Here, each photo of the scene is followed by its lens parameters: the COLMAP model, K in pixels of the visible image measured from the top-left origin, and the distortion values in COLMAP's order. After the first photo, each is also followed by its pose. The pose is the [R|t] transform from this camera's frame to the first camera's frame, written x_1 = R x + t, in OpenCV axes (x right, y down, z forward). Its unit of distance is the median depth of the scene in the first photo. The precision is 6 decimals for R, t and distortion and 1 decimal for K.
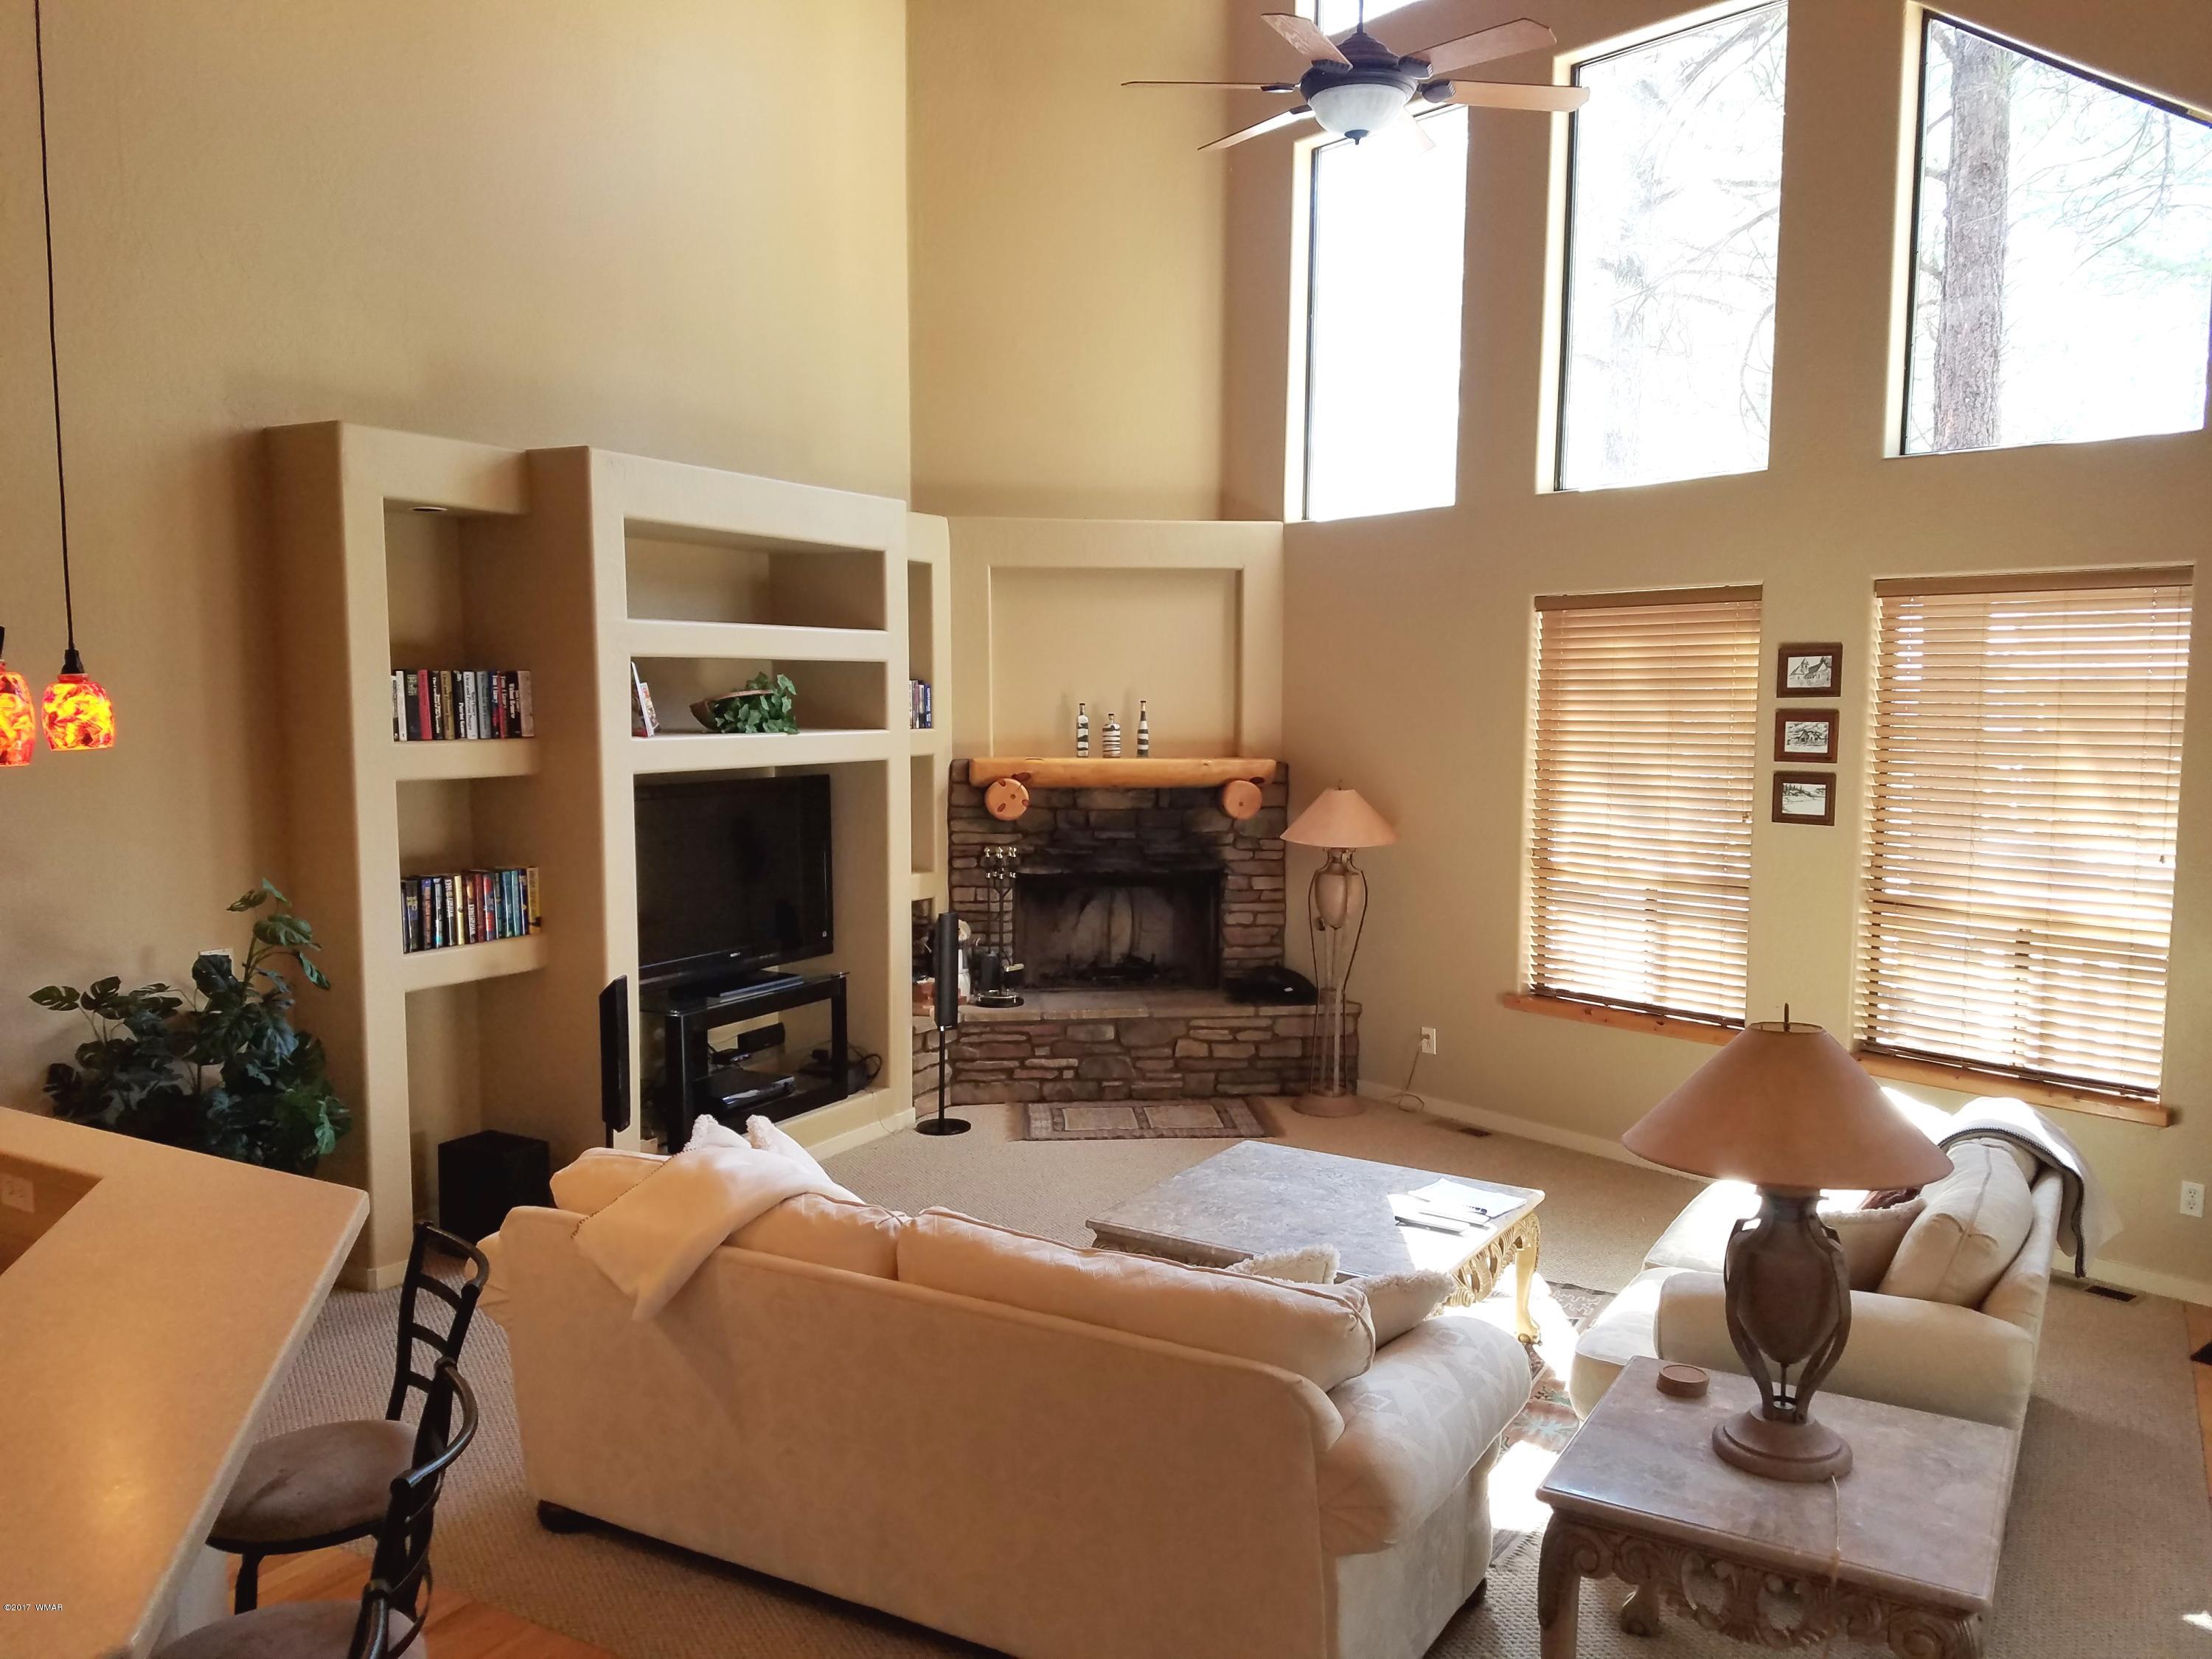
lens RADIAL K [[1709.4, 0, 1105.9], [0, 1709.4, 838.7], [0, 0, 1]] dist [0.181534, -0.316105]
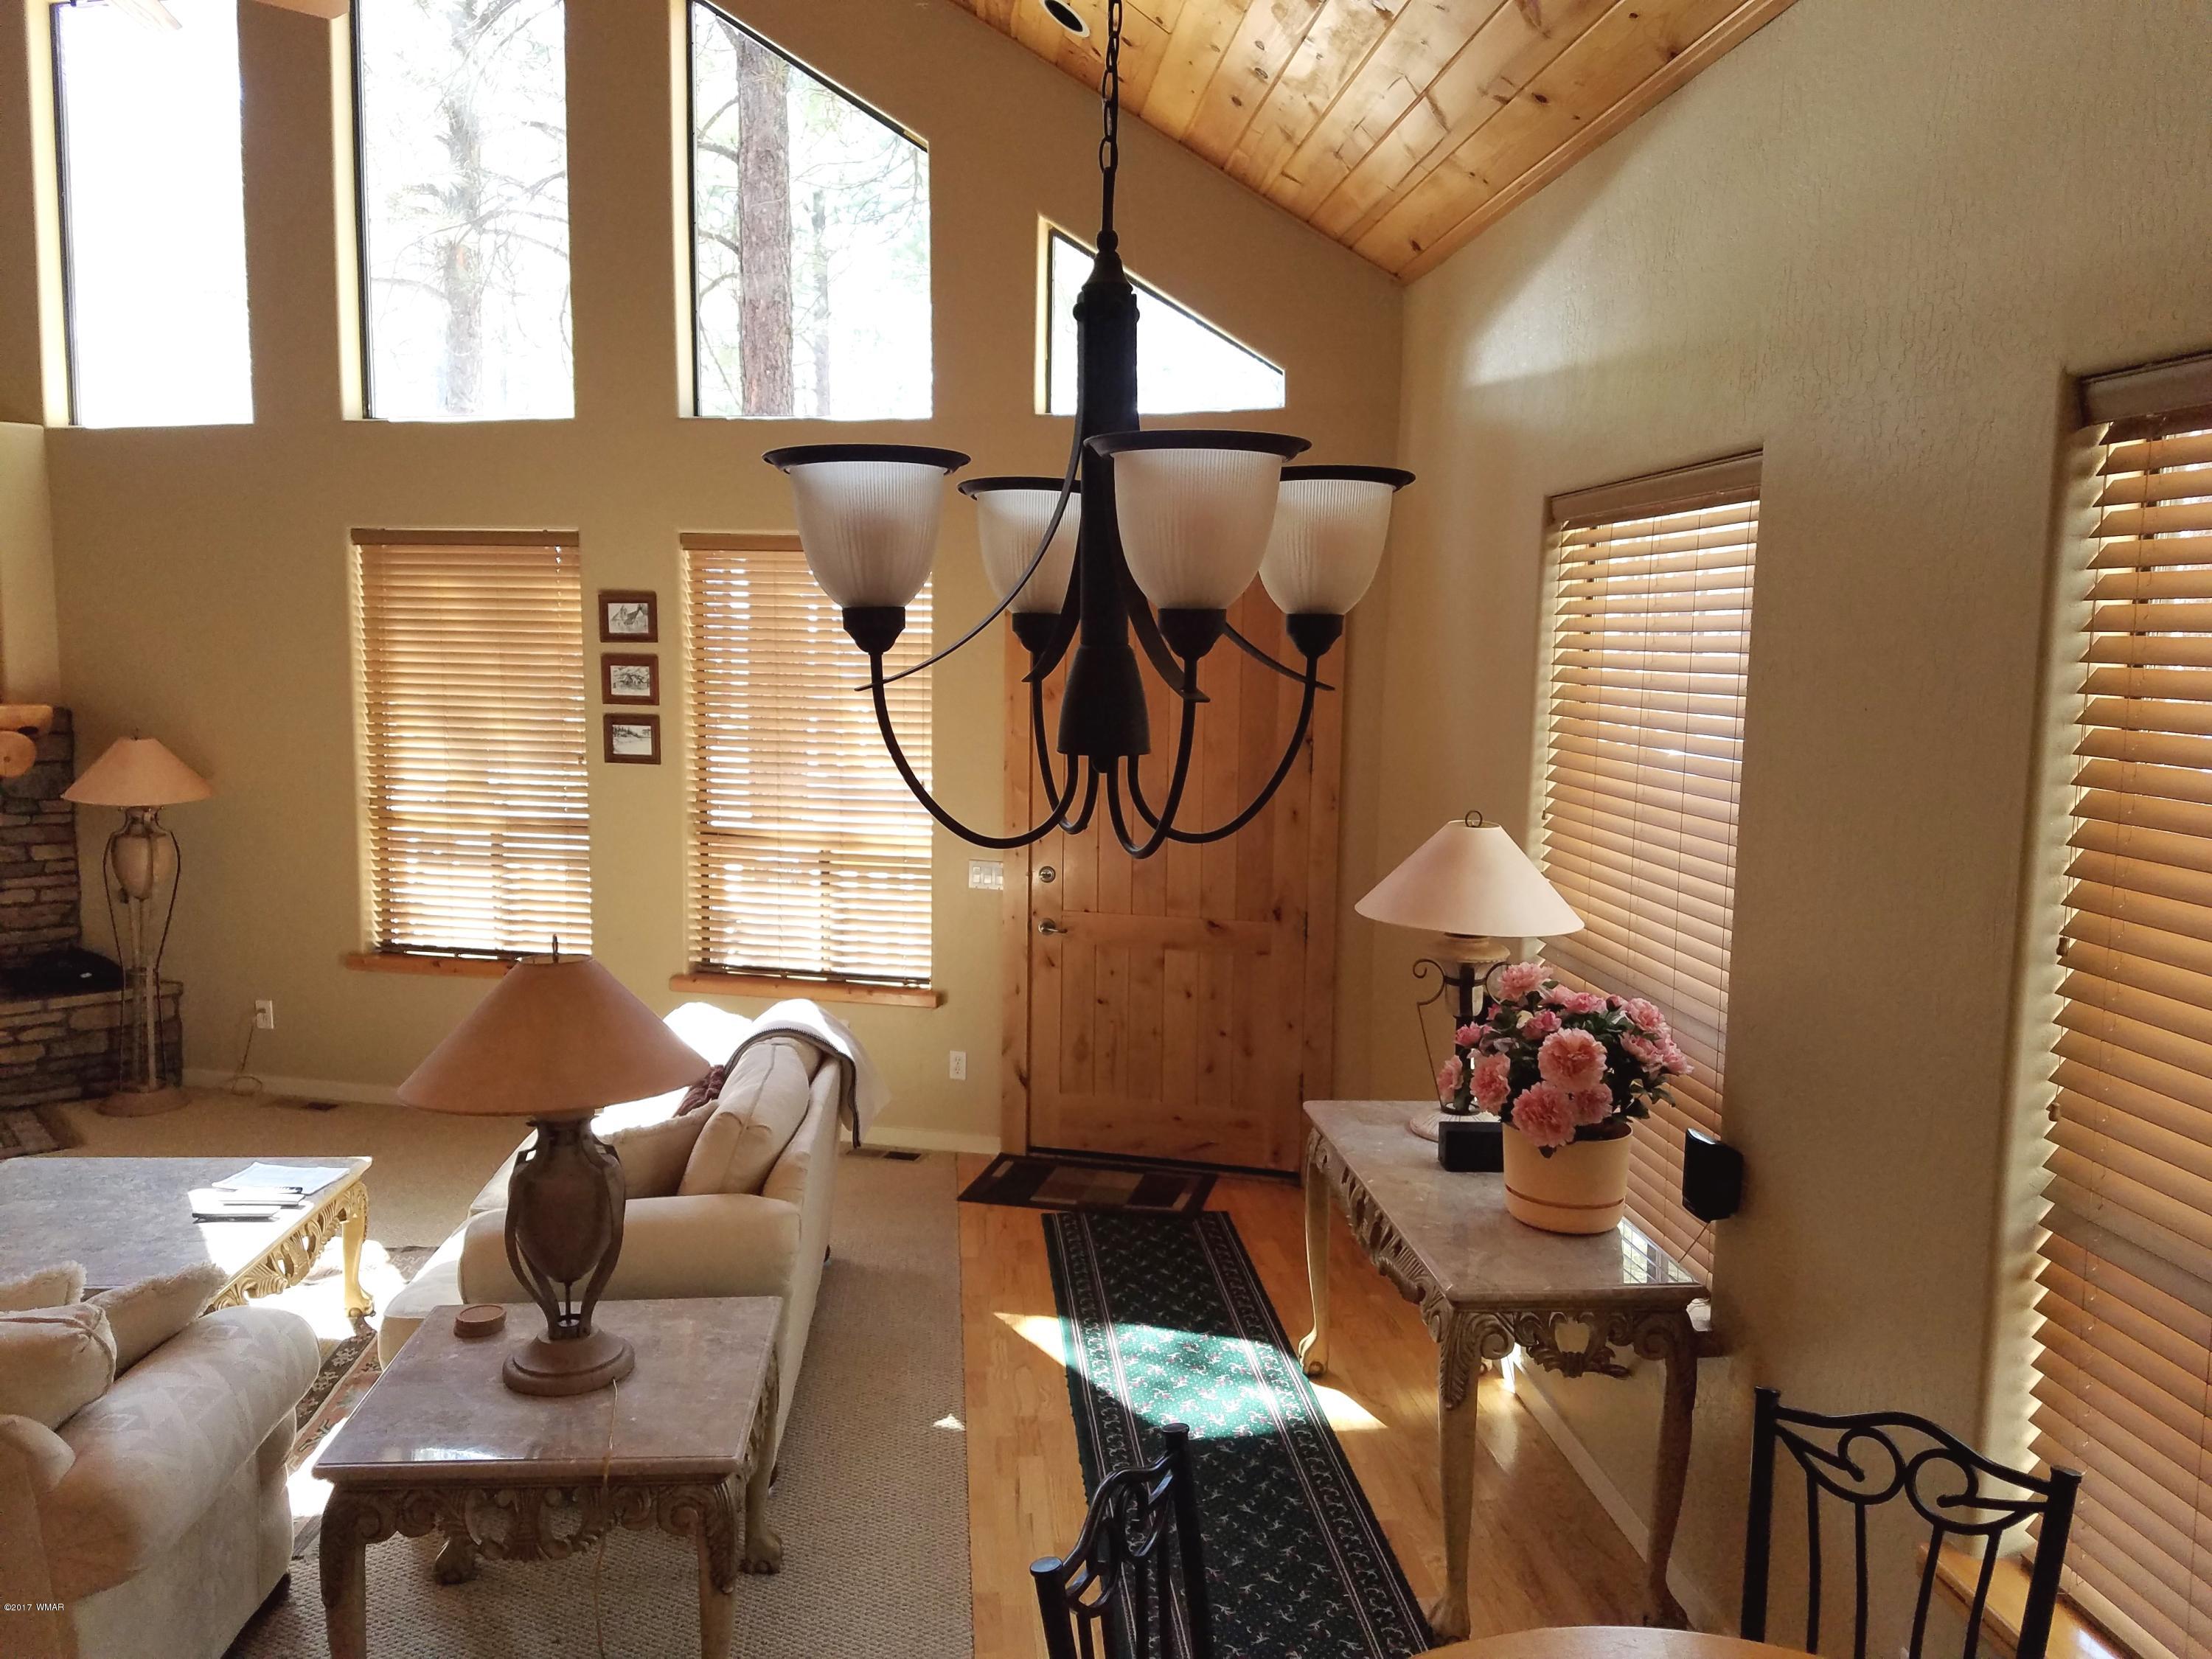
lens RADIAL K [[1707.7, 0, 1106.0], [0, 1707.7, 829.5], [0, 0, 1]] dist [0.178109, -0.262193]
pose [[0.812643, -0.054634, 0.580195, 0.026115], [0.038872, 0.998460, 0.039575, 0.001025], [-0.581463, -0.009607, 0.813516, -0.012883]]
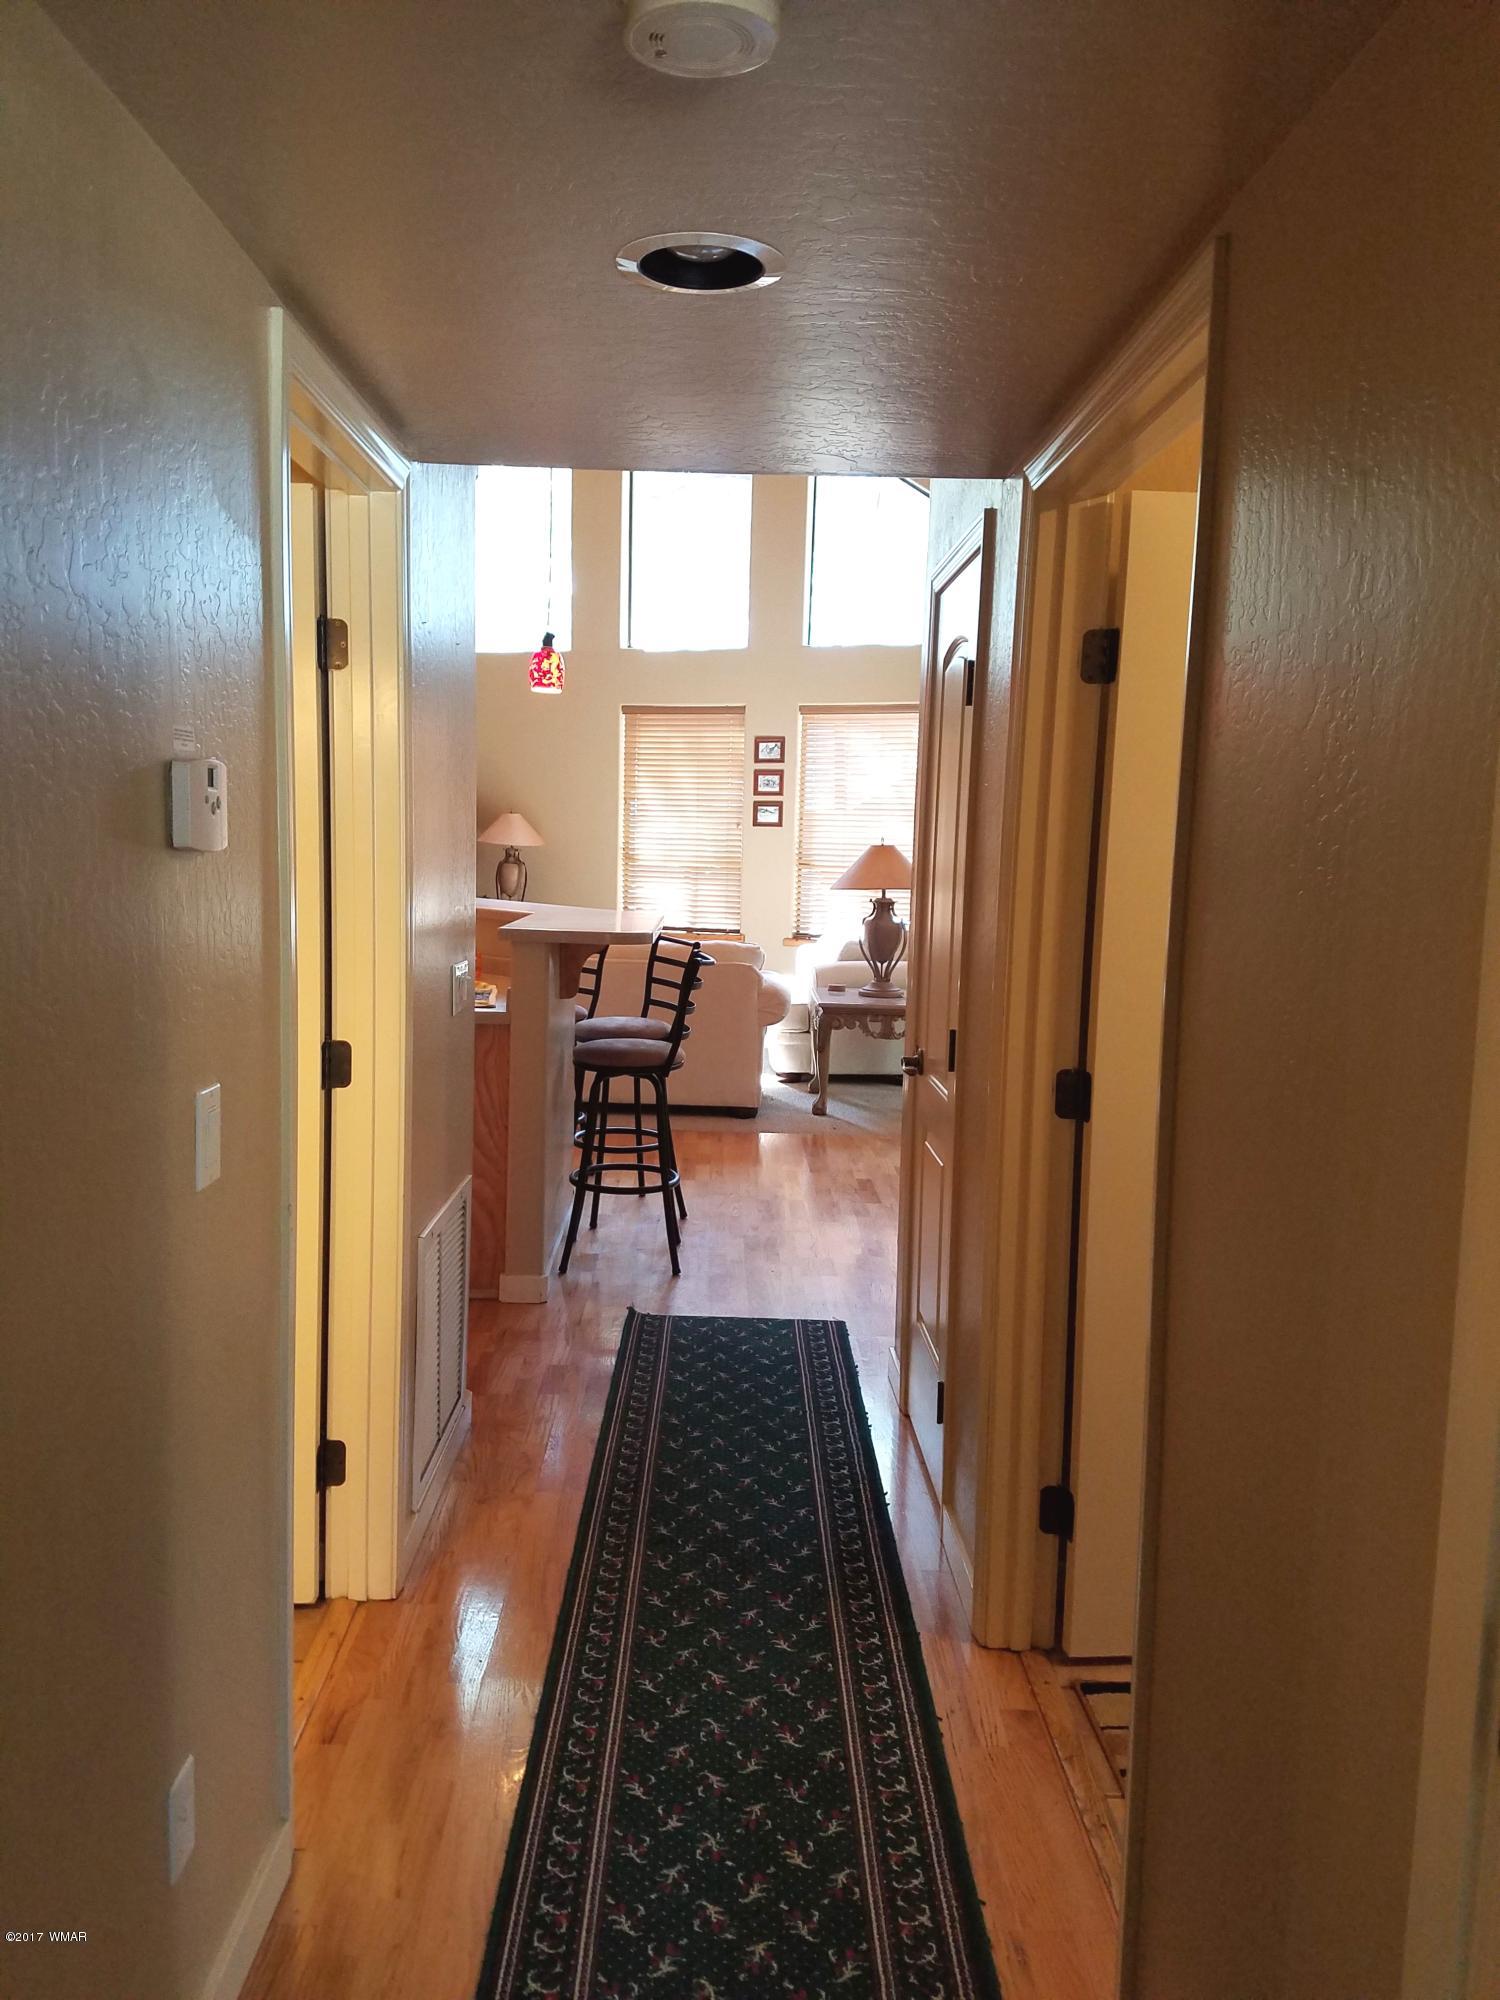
lens RADIAL K [[1544.1, 0, 750.0], [0, 1544.1, 1000.0], [0, 0, 1]] dist [0.178109, -0.262193]
pose [[0.857643, -0.039852, 0.512699, -0.559784], [0.026722, 0.999099, 0.032959, 0.135763], [-0.513551, -0.014567, 0.857935, -0.545401]]
